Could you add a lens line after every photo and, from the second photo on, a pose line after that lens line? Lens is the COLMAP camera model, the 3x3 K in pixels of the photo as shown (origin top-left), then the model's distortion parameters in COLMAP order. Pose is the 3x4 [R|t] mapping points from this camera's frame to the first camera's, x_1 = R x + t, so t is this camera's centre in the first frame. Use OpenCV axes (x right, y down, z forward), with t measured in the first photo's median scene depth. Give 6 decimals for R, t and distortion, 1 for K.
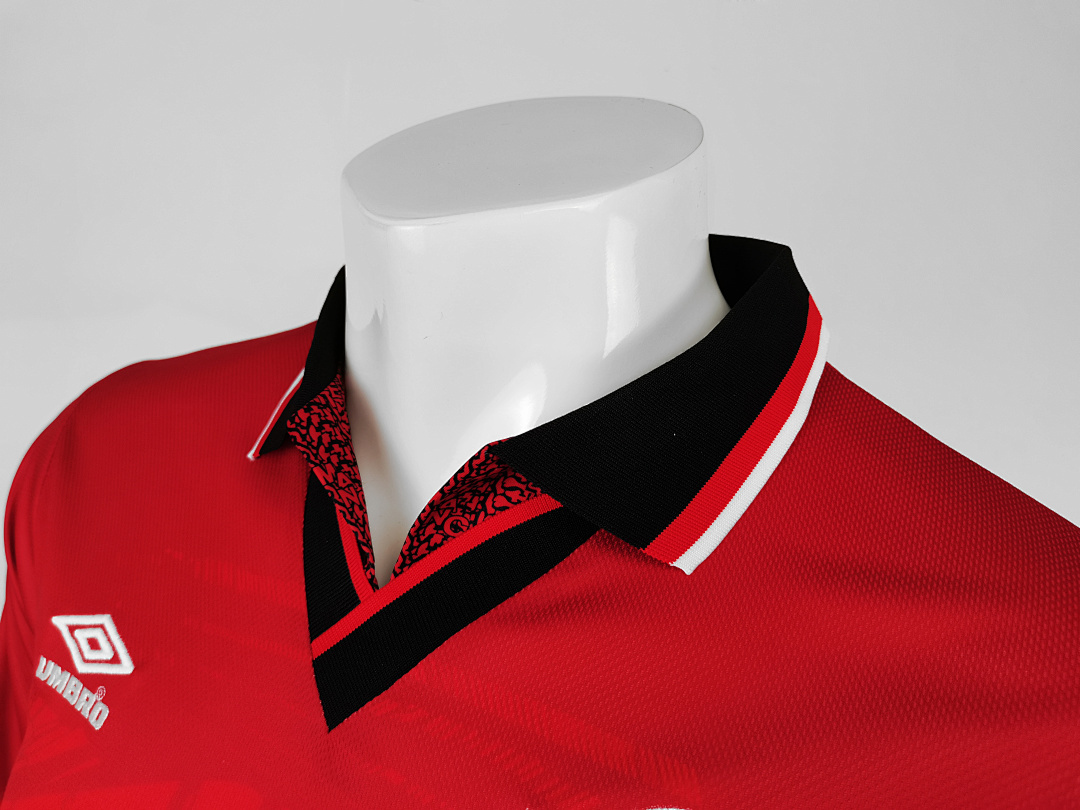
lens RADIAL K [[772.8, 0, 540.0], [0, 772.8, 405.0], [0, 0, 1]] dist [-0.034314, 0.001887]
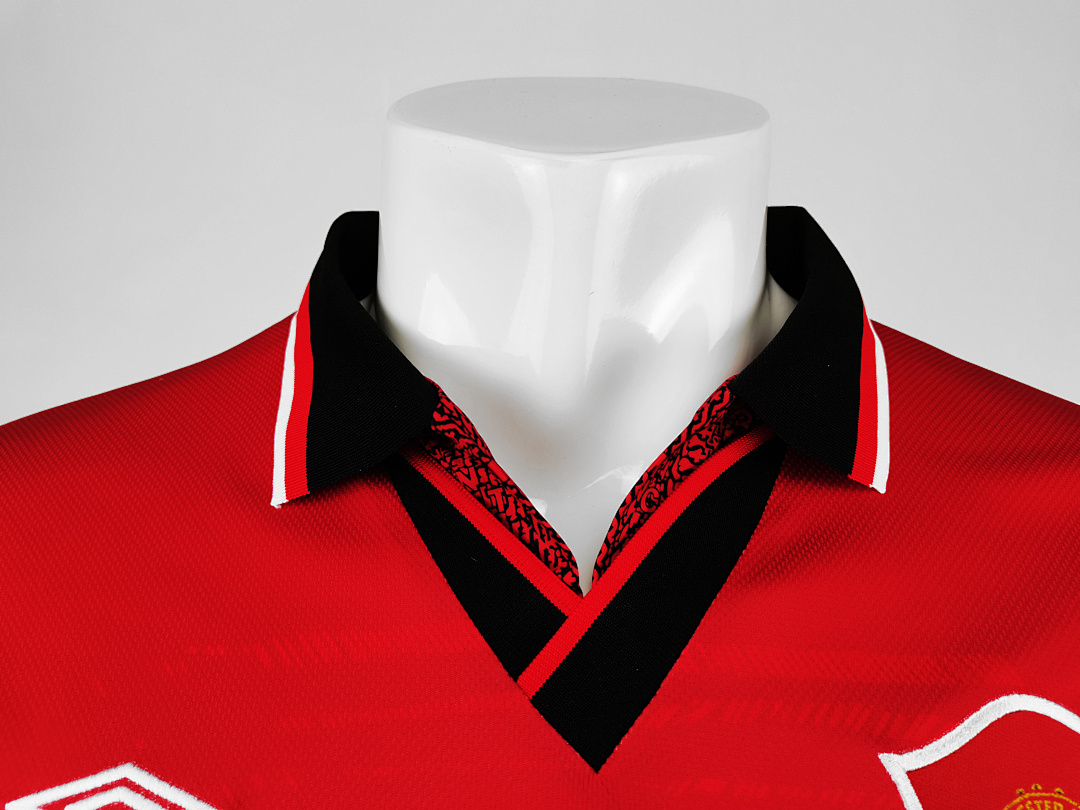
lens RADIAL K [[772.8, 0, 540.0], [0, 772.8, 405.0], [0, 0, 1]] dist [-0.034314, 0.001887]
pose [[0.892038, -0.129723, 0.432944, -0.590623], [0.173814, 0.982718, -0.063677, 0.084266], [-0.417201, 0.132054, 0.899169, 0.242592]]
